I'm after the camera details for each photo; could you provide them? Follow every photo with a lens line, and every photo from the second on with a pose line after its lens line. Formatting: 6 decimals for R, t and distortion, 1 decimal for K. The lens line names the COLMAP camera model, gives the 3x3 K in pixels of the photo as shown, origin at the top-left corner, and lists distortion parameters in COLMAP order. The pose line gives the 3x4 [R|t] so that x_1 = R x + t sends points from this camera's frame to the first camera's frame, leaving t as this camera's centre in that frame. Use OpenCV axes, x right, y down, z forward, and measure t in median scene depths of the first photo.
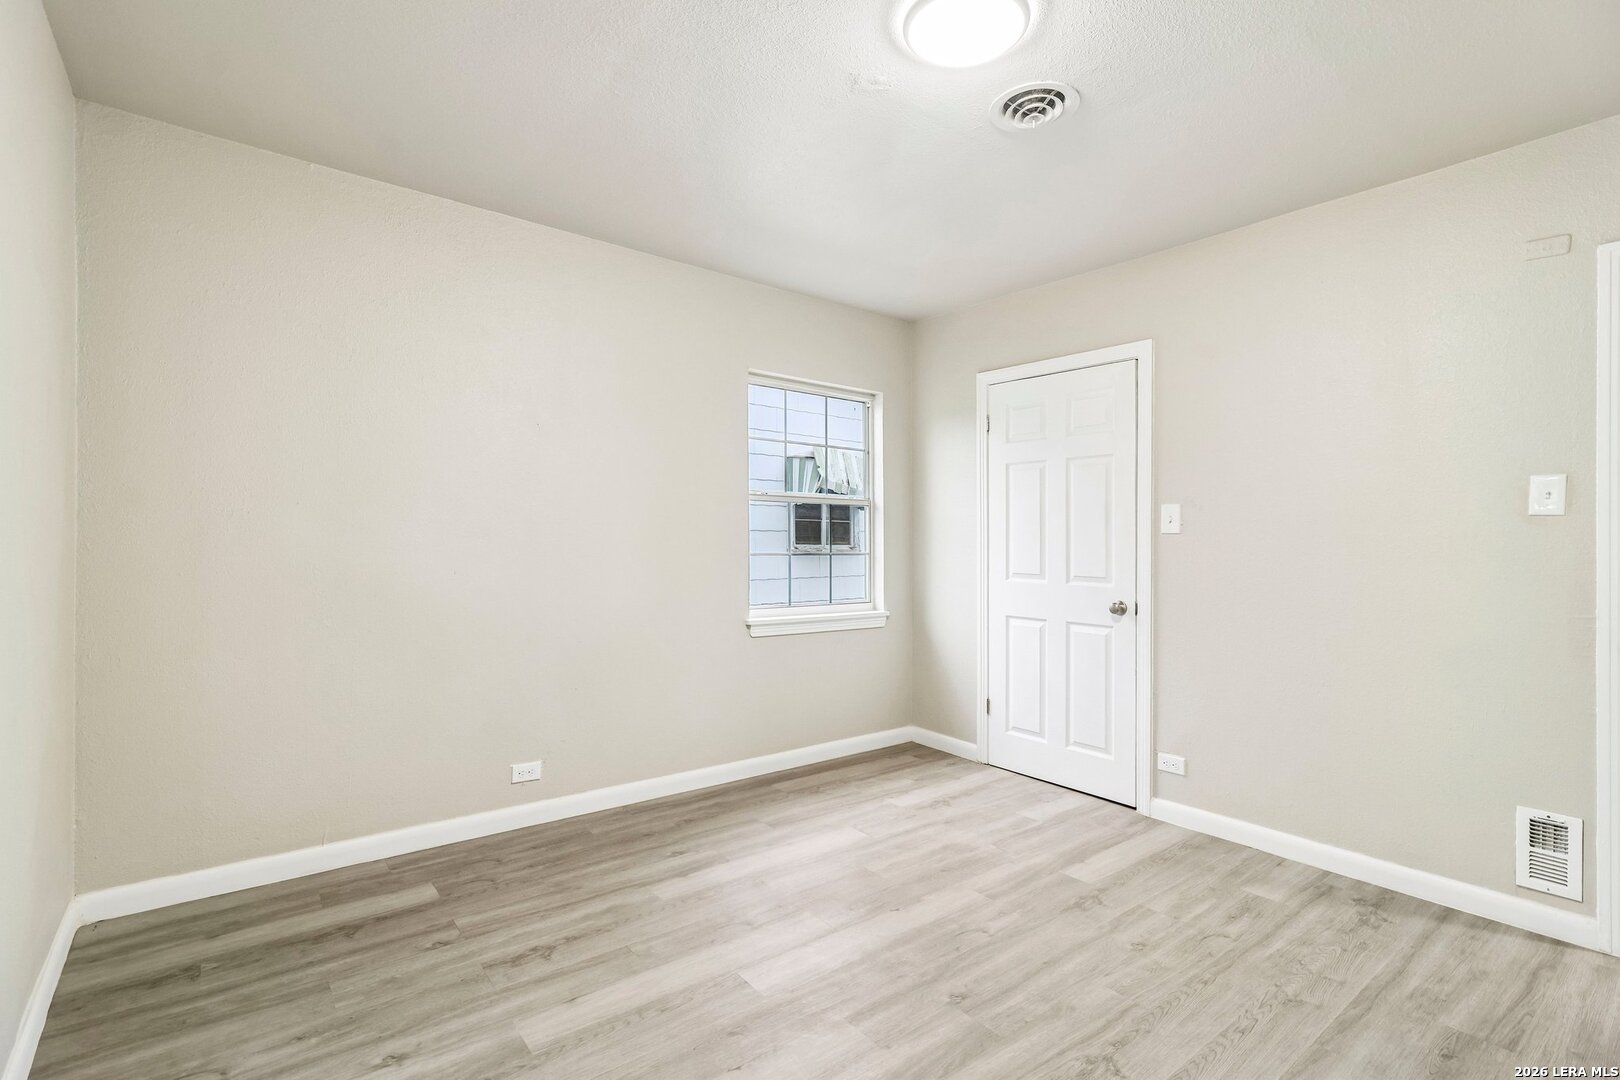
lens RADIAL K [[749.1, 0, 804.0], [0, 749.1, 541.6], [0, 0, 1]] dist [0.001510, -0.000280]
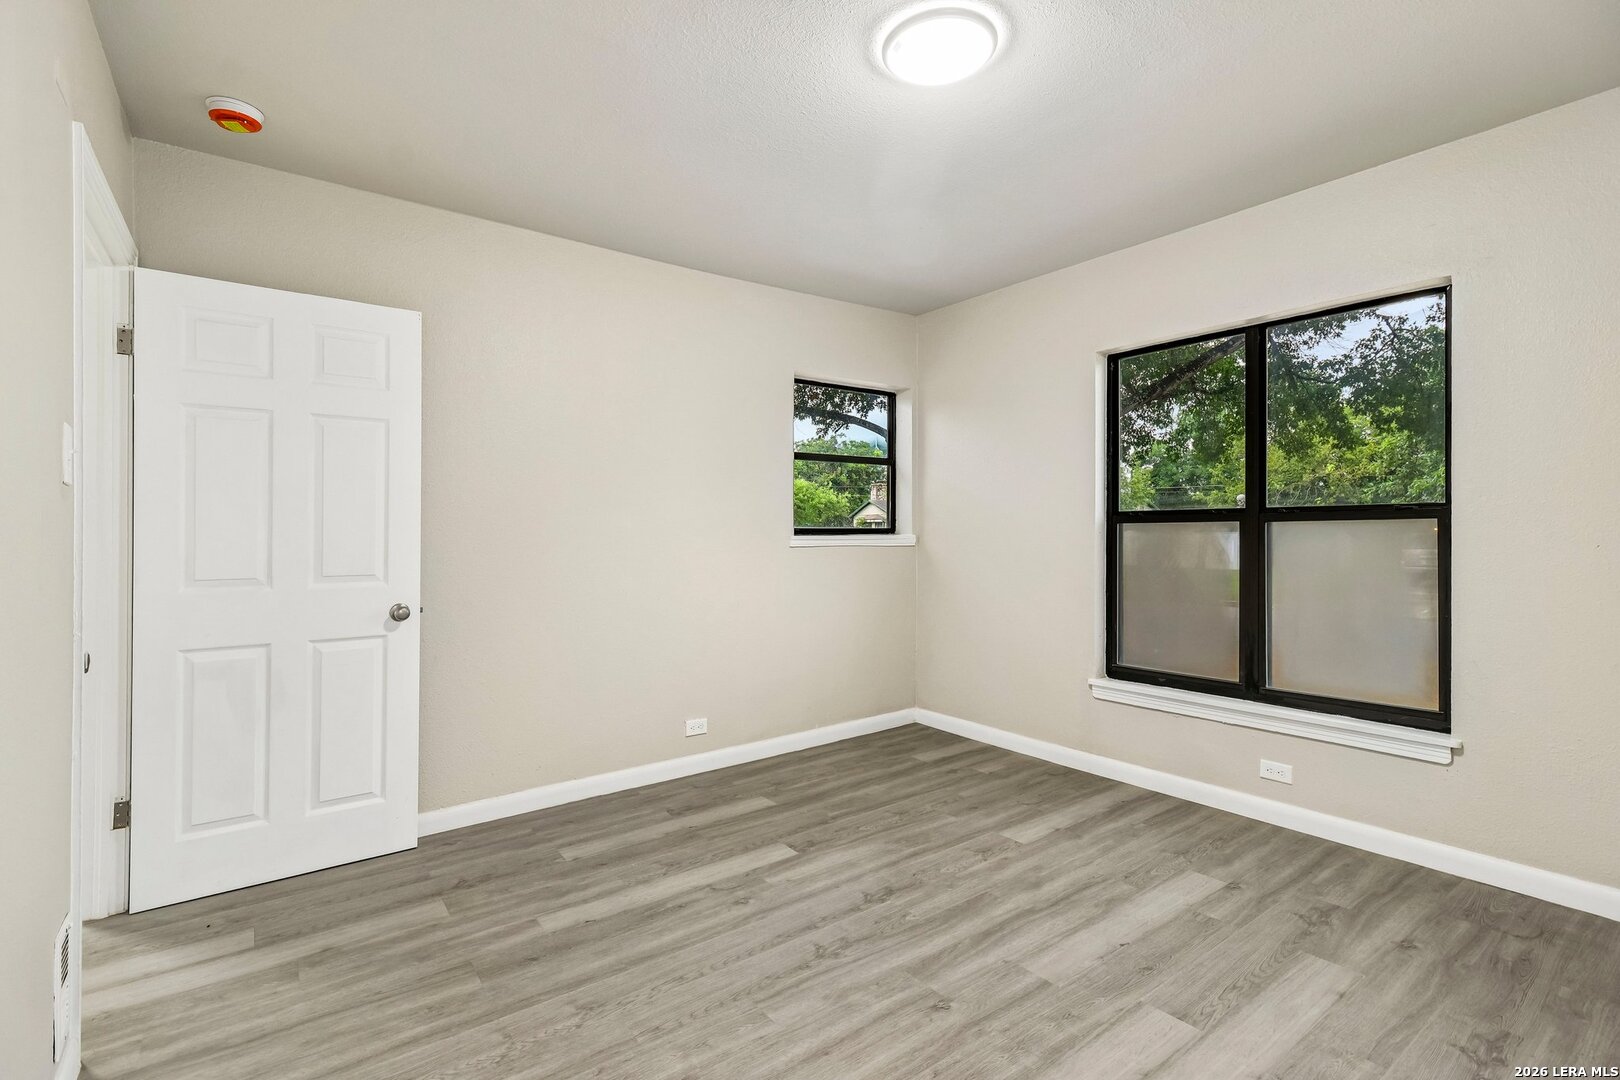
lens RADIAL K [[749.1, 0, 818.3], [0, 749.1, 538.6], [0, 0, 1]] dist [0.001510, -0.000280]
pose [[-0.999946, 0.001038, 0.010298, 0.265426], [0.001106, 0.999978, 0.006525, 0.009864], [-0.010291, 0.006536, -0.999926, 1.472771]]
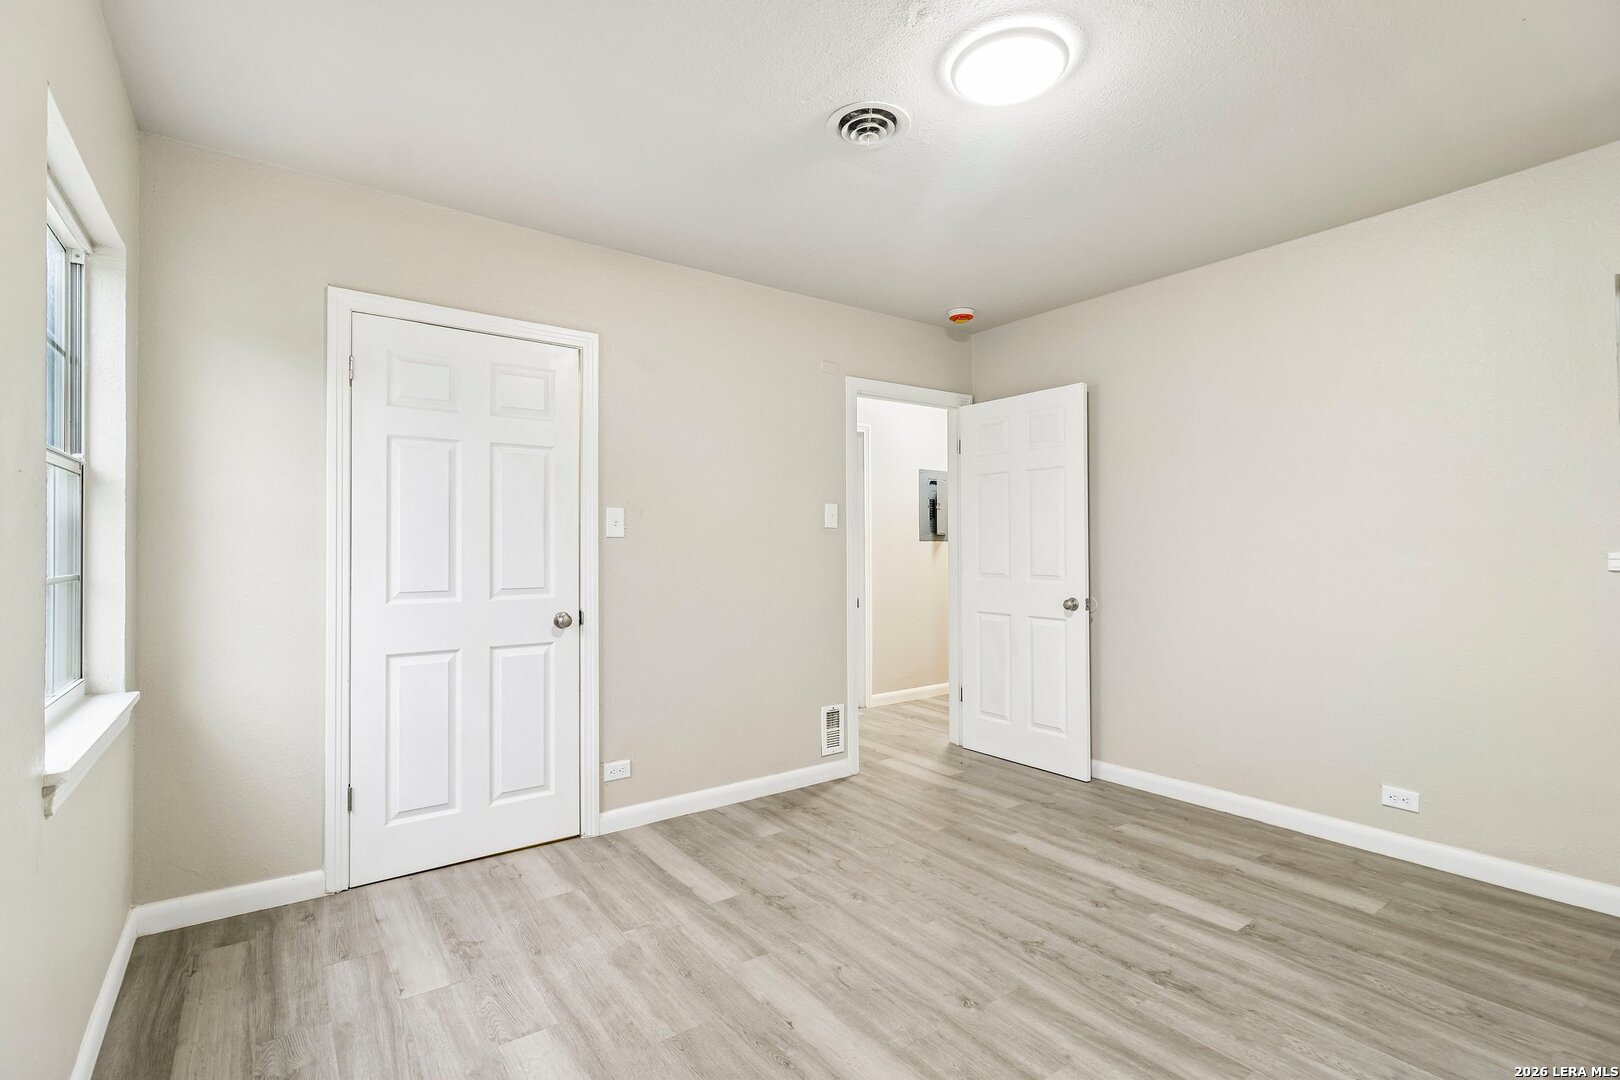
lens RADIAL K [[749.1, 0, 801.2], [0, 749.1, 531.4], [0, 0, 1]] dist [0.001510, -0.000280]
pose [[0.034292, 0.014361, 0.999309, -0.611775], [0.006149, 0.999875, -0.014580, -0.003176], [-0.999393, 0.006645, 0.034200, 0.897449]]
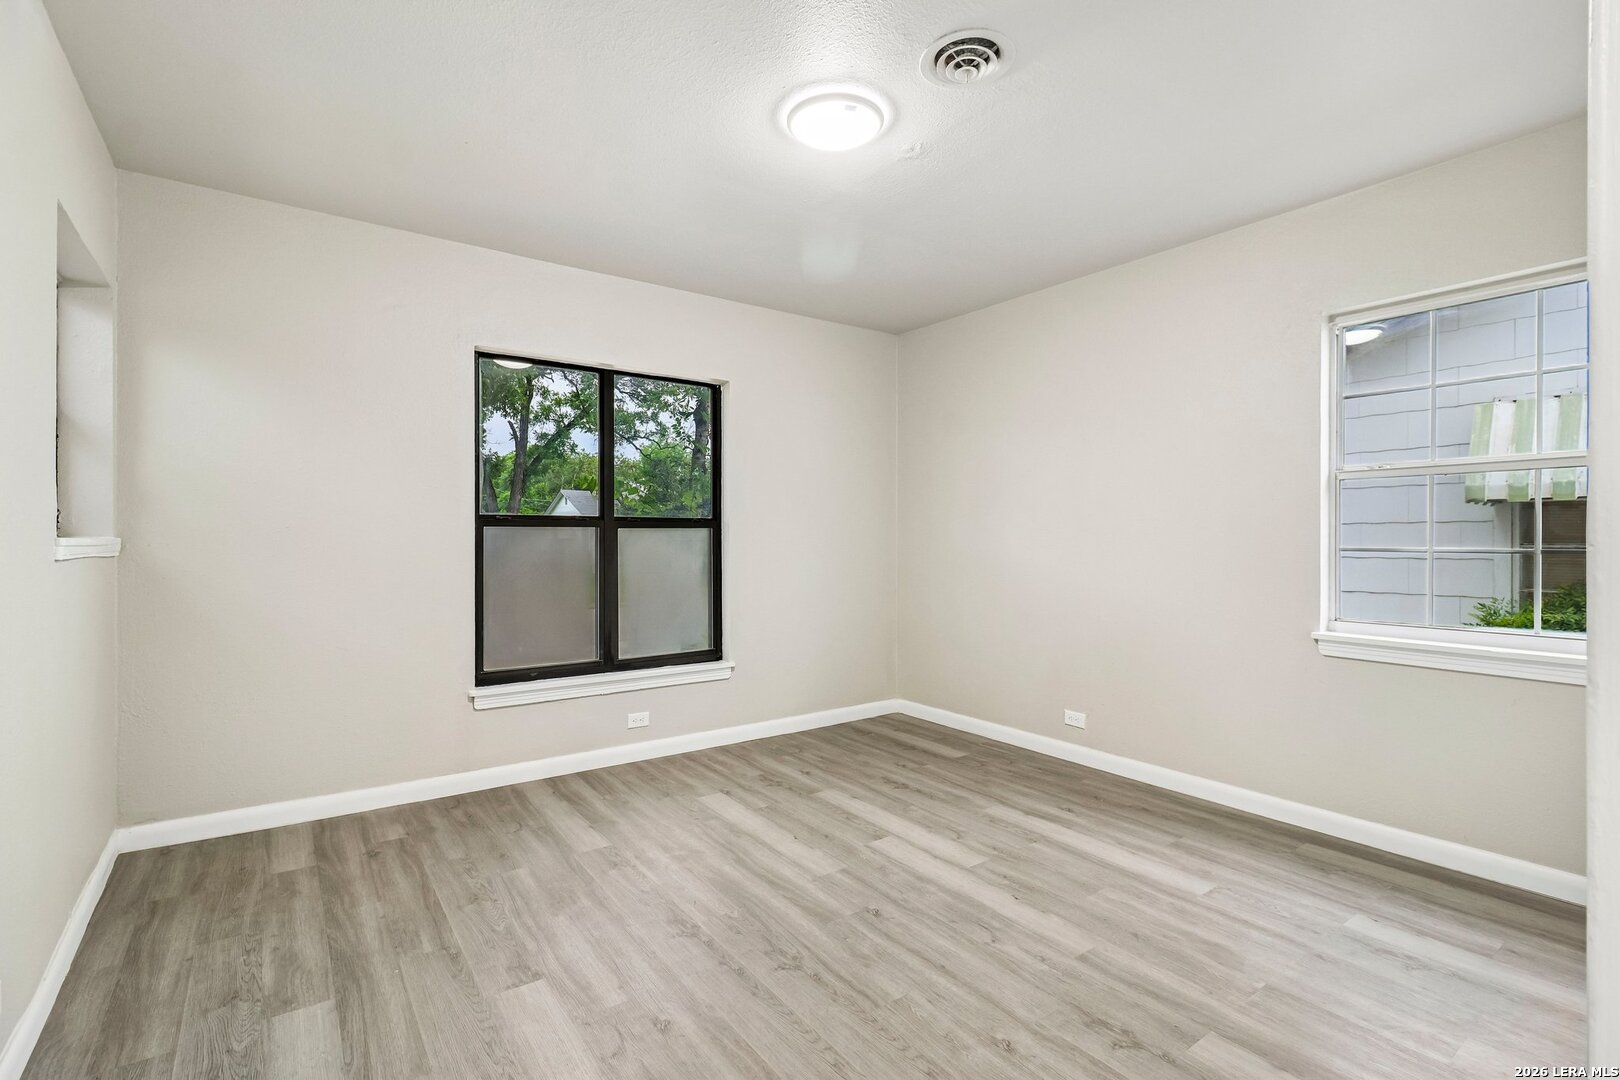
lens RADIAL K [[749.1, 0, 801.7], [0, 749.1, 551.7], [0, 0, 1]] dist [0.001510, -0.000280]
pose [[-0.038774, 0.014394, -0.999144, 1.050101], [-0.002363, 0.999892, 0.014496, 0.016493], [0.999245, 0.002923, -0.038736, 0.704459]]
